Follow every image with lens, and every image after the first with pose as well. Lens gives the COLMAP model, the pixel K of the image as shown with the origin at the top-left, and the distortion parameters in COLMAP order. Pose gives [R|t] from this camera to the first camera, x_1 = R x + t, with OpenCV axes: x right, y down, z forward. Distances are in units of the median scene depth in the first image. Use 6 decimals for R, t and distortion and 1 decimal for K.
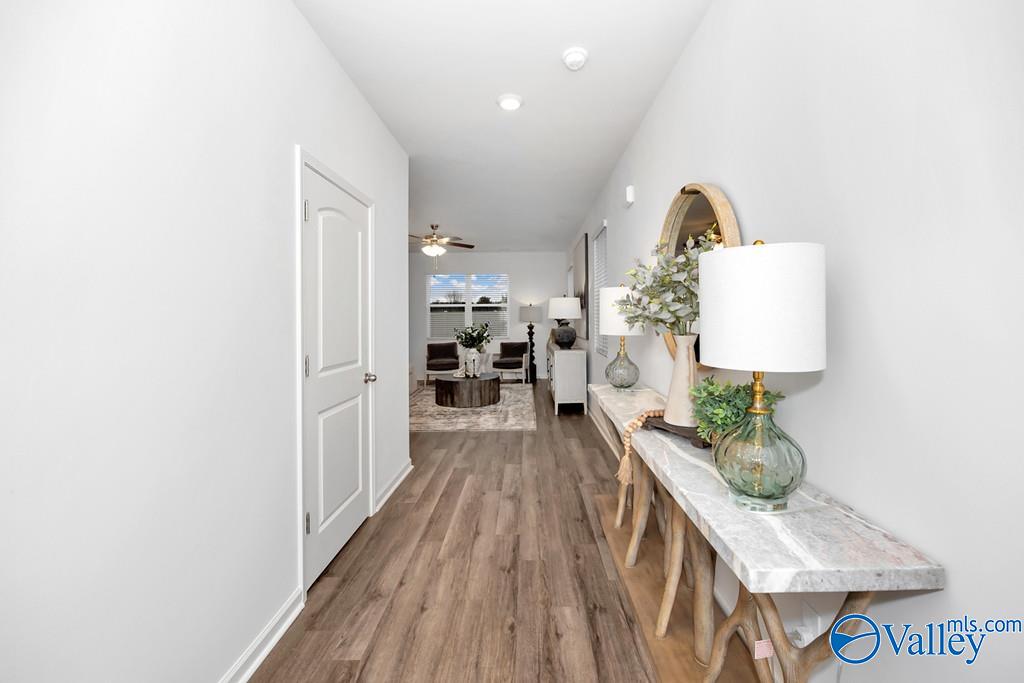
lens RADIAL K [[417.2, 0, 513.6], [0, 417.2, 318.3], [0, 0, 1]] dist [-0.000650, -0.000023]
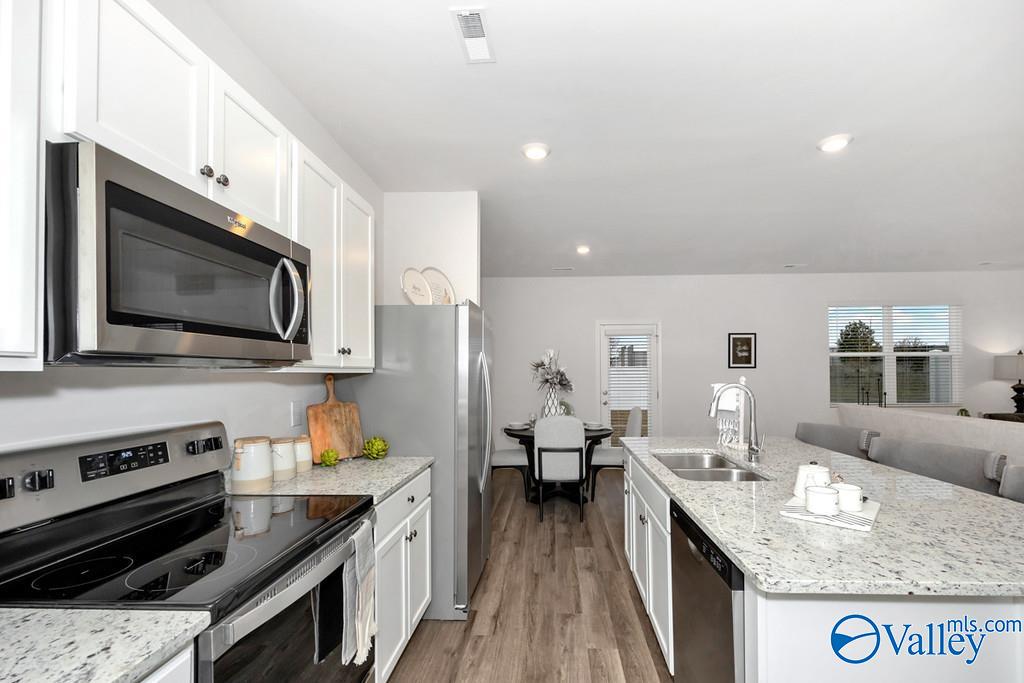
lens RADIAL K [[432.6, 0, 534.1], [0, 432.6, 369.3], [0, 0, 1]] dist [0.003122, -0.000091]
pose [[0.999896, -0.003419, -0.013990, -2.641547], [0.003257, 0.999928, -0.011577, -0.006727], [0.014029, 0.011530, 0.999835, 1.310269]]
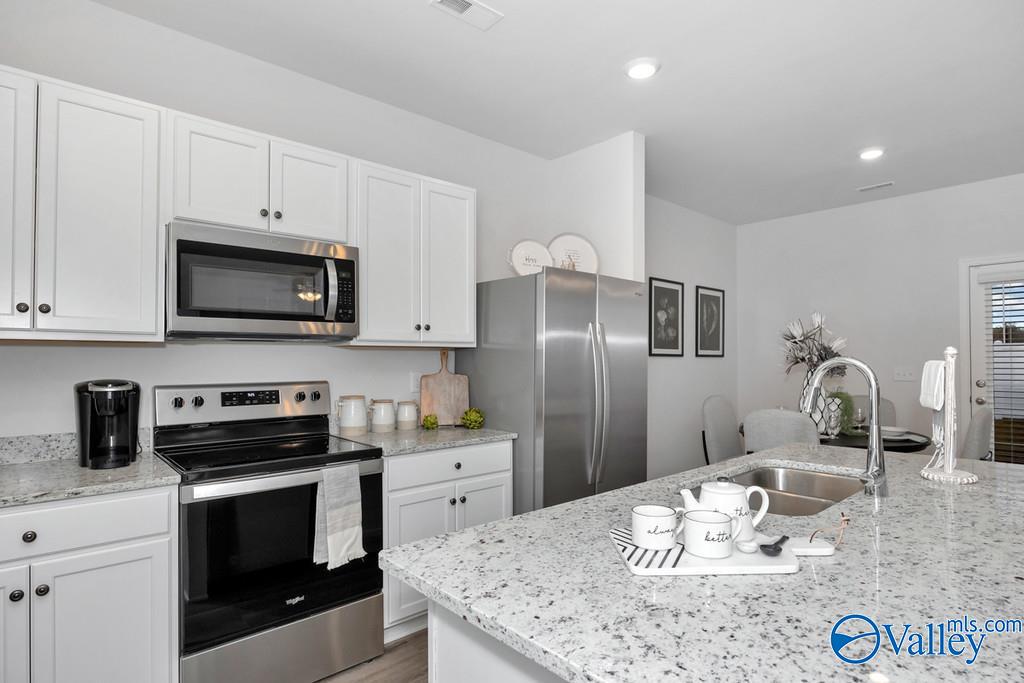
lens RADIAL K [[530.1, 0, 507.4], [0, 530.1, 345.1], [0, 0, 1]] dist [-0.013583, -0.000195]
pose [[0.683390, -0.018341, -0.729823, -1.985861], [0.001531, 0.999718, -0.023690, 0.016789], [0.730052, 0.015073, 0.683226, 1.492713]]
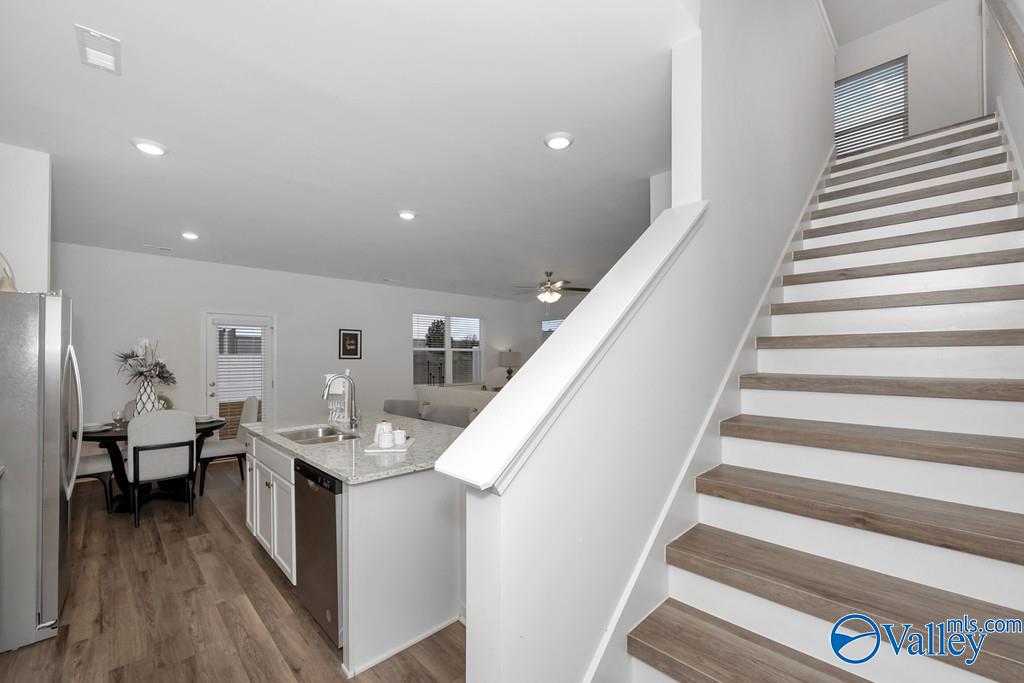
lens RADIAL K [[424.0, 0, 508.8], [0, 424.0, 357.2], [0, 0, 1]] dist [-0.000902, -0.000268]
pose [[0.707071, 0.002398, 0.707139, -2.781519], [0.003374, 0.999971, -0.006765, -0.029159], [-0.707135, 0.007169, 0.707042, 0.956712]]
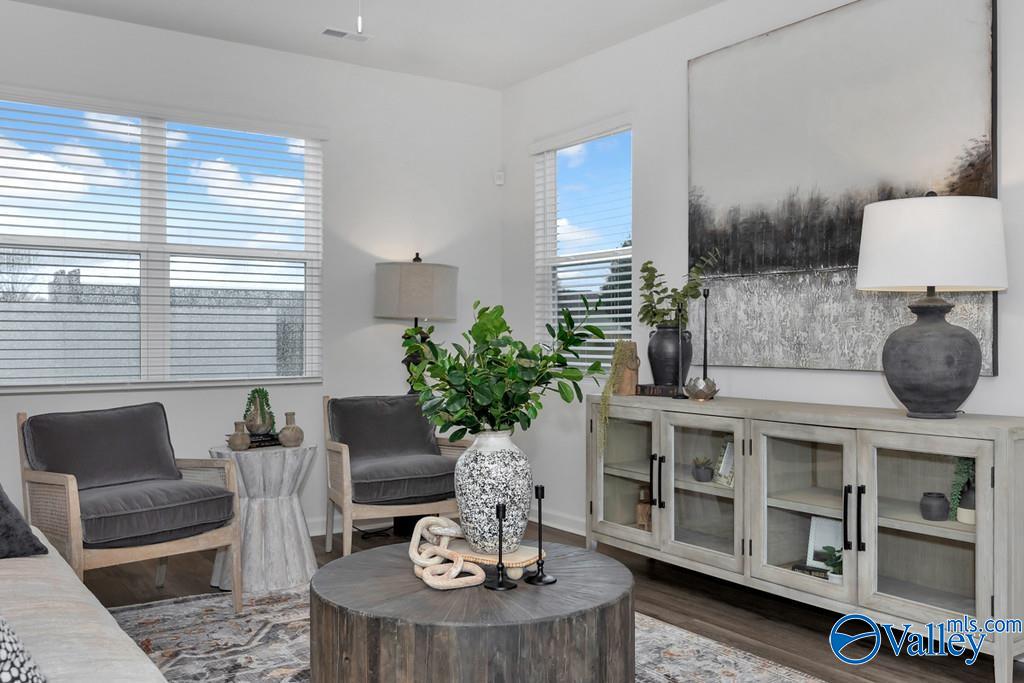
lens RADIAL K [[901.7, 0, 512.0], [0, 901.7, 341.5], [0, 0, 1]] dist [-0.005056, -0.004317]
pose [[0.808061, 0.004236, 0.589083, -1.007465], [-0.006205, 0.999980, 0.001322, 0.081608], [-0.589066, -0.004723, 0.808071, 1.857498]]
